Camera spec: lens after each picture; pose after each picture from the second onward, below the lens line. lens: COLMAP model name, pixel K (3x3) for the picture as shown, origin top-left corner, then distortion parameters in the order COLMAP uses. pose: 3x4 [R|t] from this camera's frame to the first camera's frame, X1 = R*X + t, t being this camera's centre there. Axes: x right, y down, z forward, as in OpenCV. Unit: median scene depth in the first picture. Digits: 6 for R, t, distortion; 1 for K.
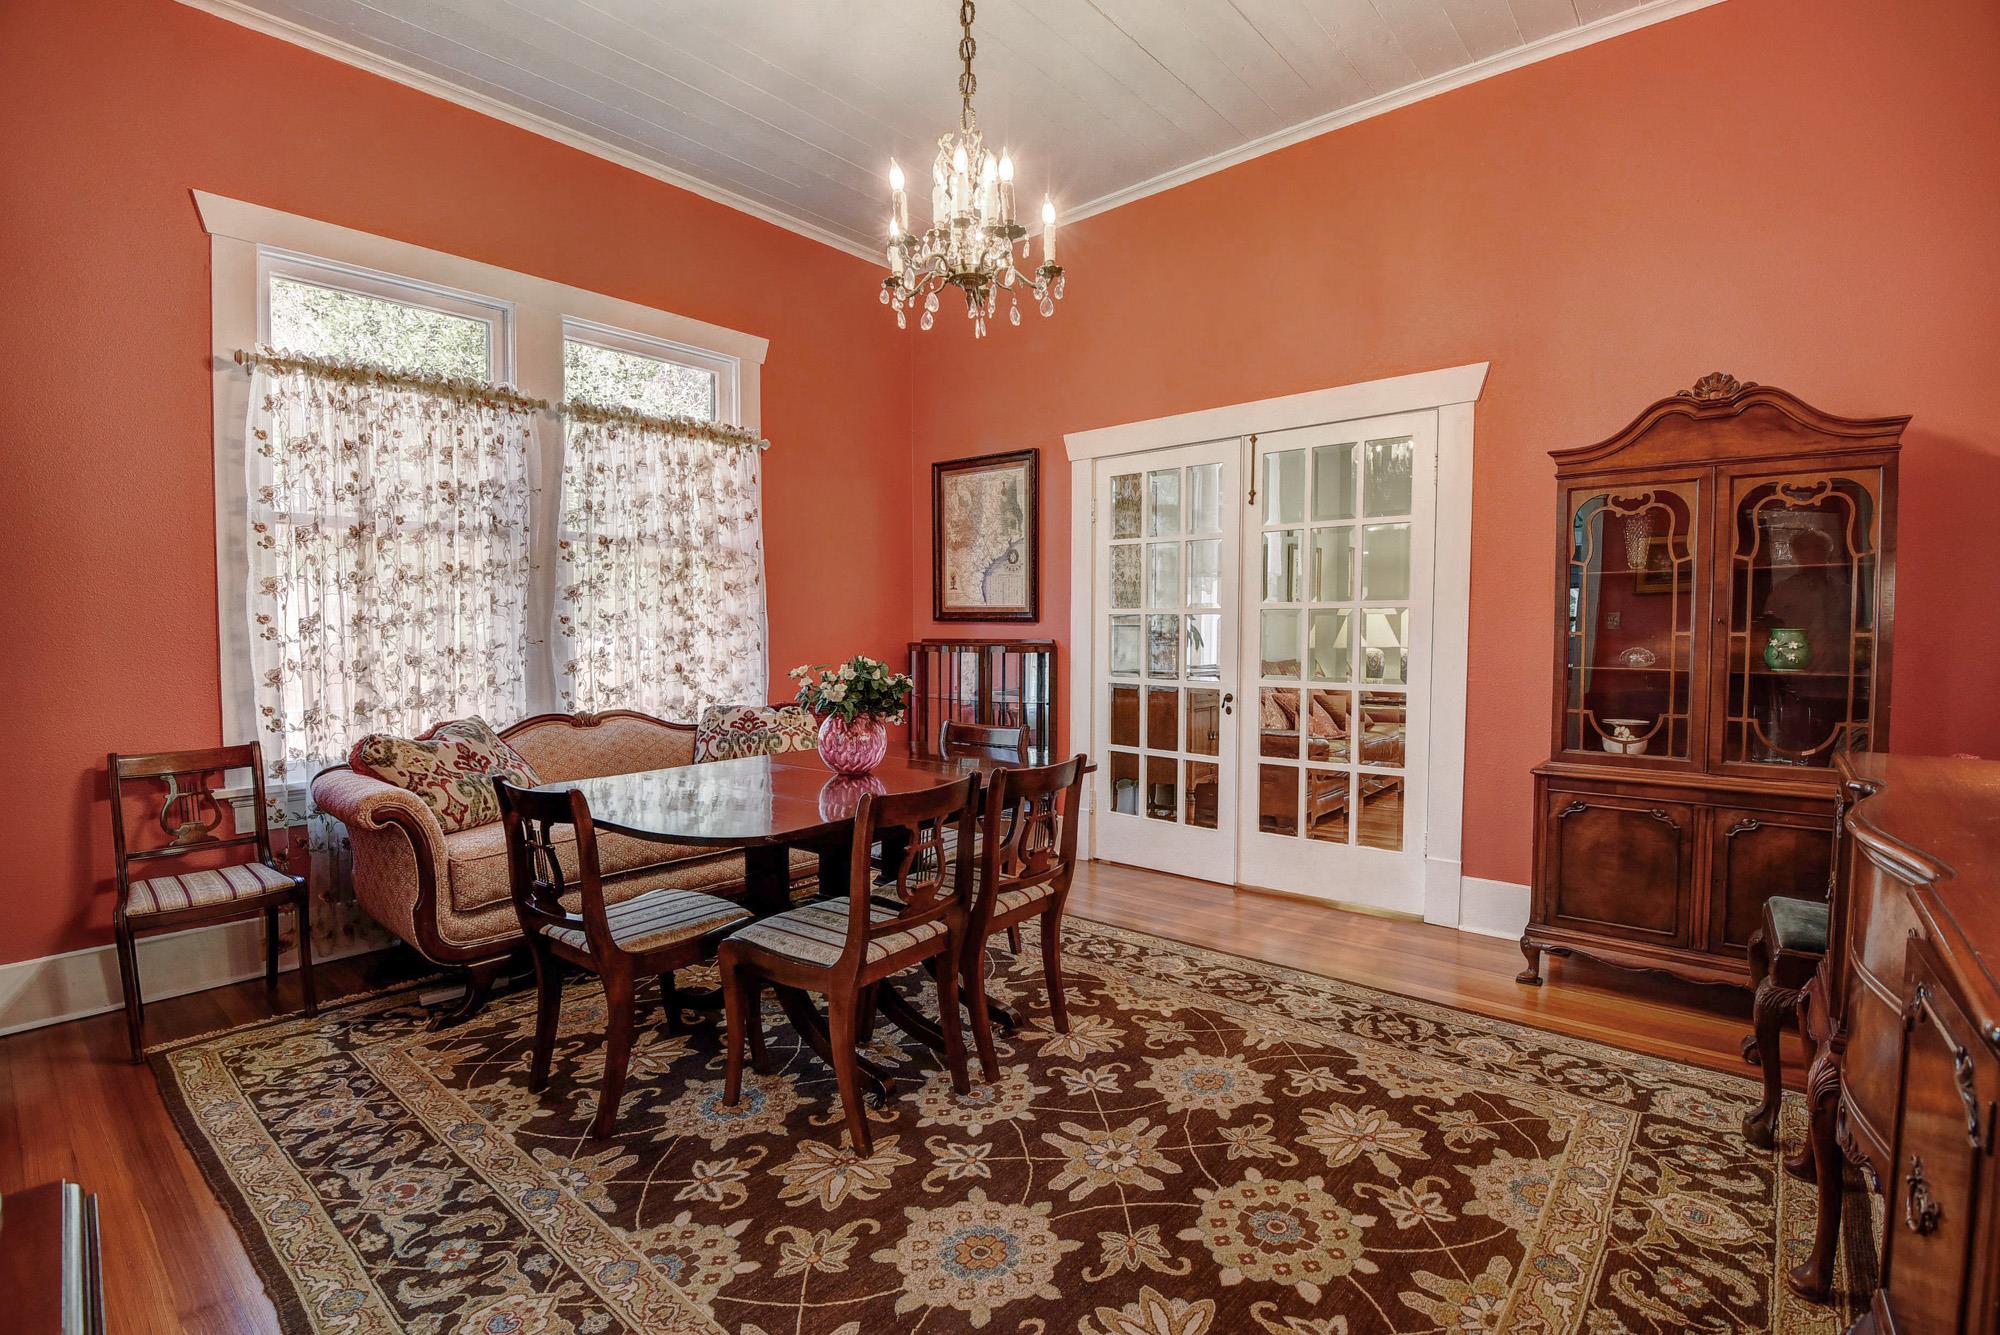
lens RADIAL K [[963.5, 0, 1000.0], [0, 963.5, 667.5], [0, 0, 1]] dist [-0.020495, -0.014306]
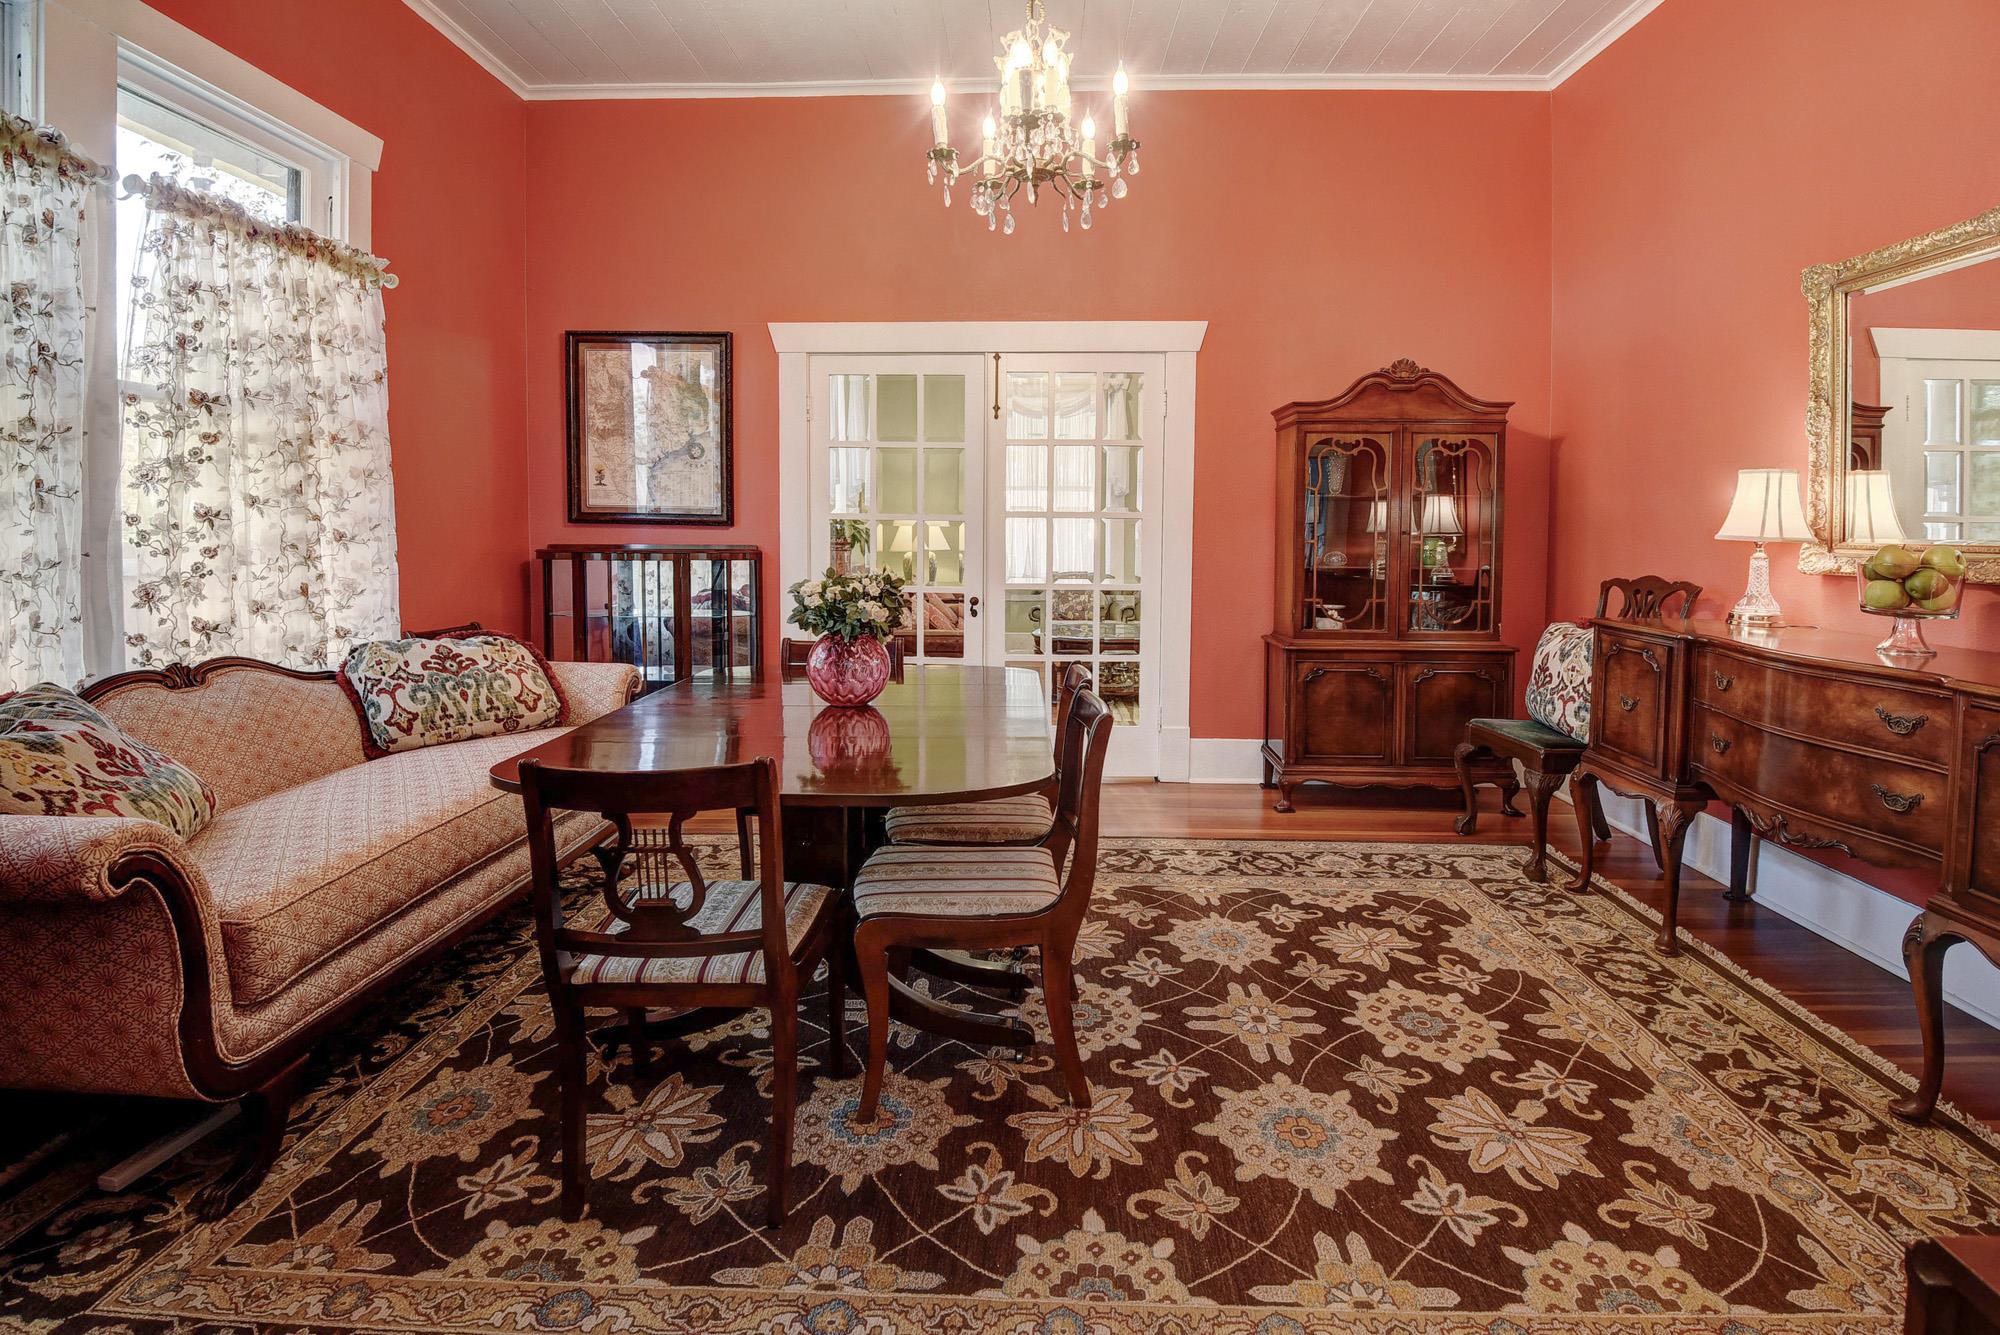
lens RADIAL K [[932.0, 0, 1128.1], [0, 932.0, 566.0], [0, 0, 1]] dist [-0.003723, -0.014718]
pose [[0.771269, -0.018299, 0.636246, -0.439054], [0.018851, 0.999805, 0.005904, -0.014223], [-0.636230, 0.007441, 0.771464, 0.173100]]
